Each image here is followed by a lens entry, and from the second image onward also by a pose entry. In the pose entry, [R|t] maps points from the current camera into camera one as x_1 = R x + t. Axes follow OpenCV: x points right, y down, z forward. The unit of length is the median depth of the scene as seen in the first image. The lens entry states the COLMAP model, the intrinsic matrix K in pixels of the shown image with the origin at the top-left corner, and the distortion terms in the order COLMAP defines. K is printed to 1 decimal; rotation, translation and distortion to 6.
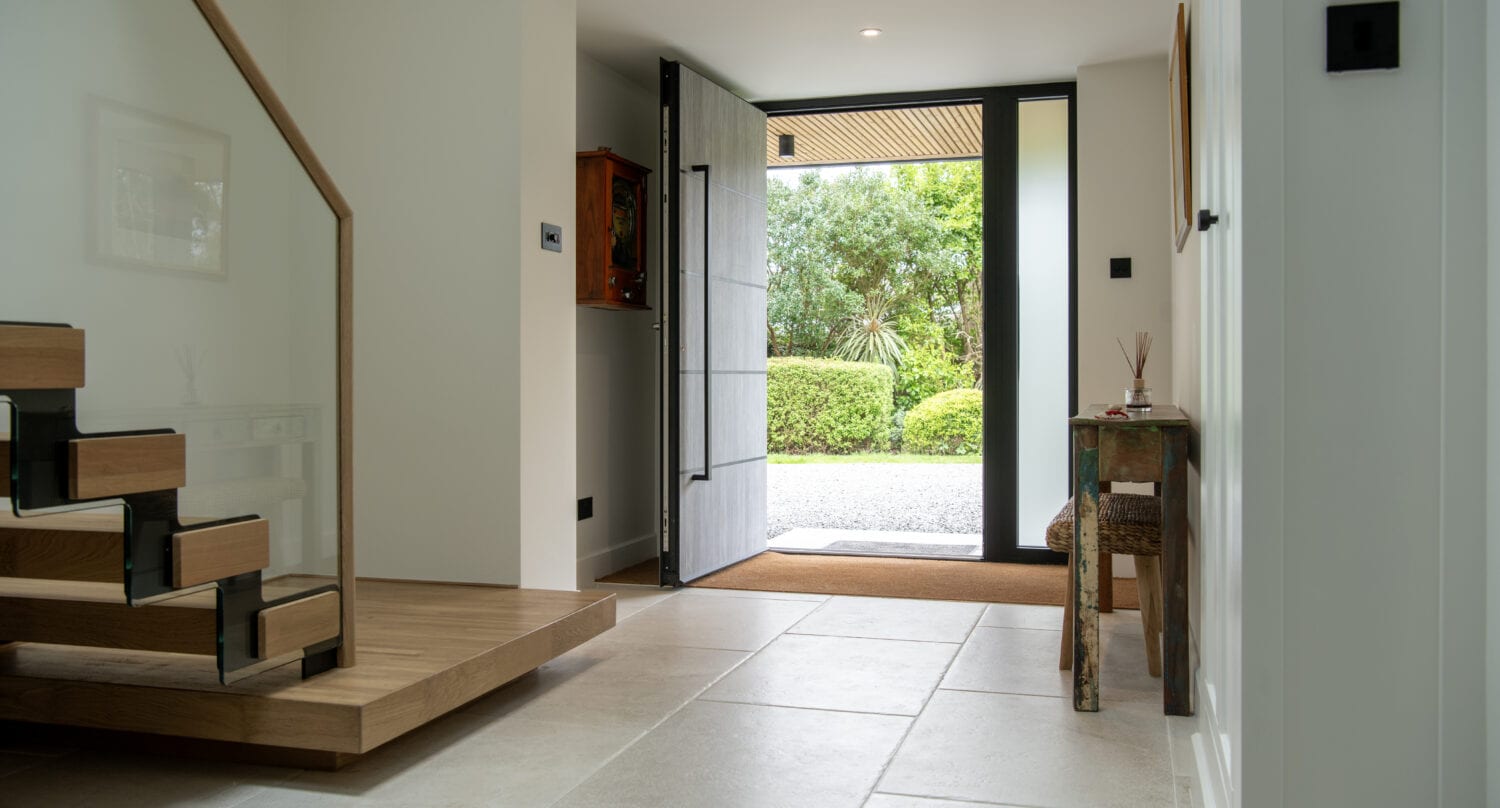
lens RADIAL K [[1241.5, 0, 749.3], [0, 1241.5, 375.7], [0, 0, 1]] dist [0.000828, 0.000215]
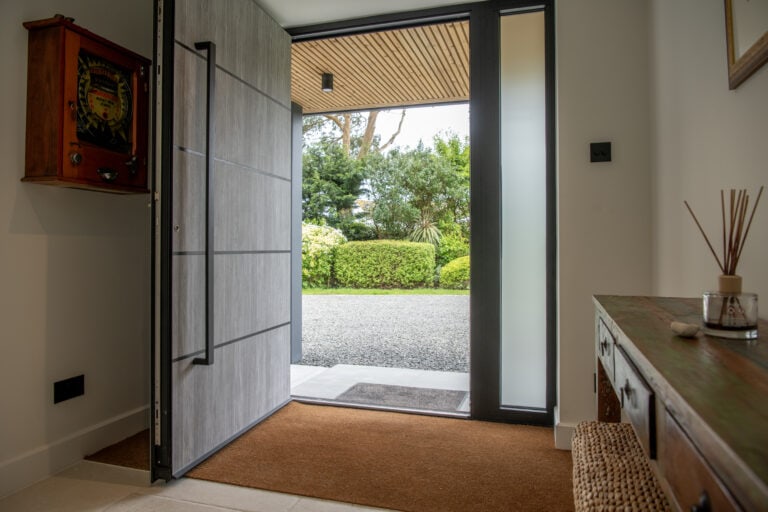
lens RADIAL K [[517.6, 0, 384.3], [0, 517.6, 238.1], [0, 0, 1]] dist [0.003100, 0.000459]
pose [[0.999999, -0.000118, -0.001035, 0.035817], [0.000098, 0.999817, -0.019106, -0.002136], [0.001037, 0.019105, 0.999817, 0.170830]]
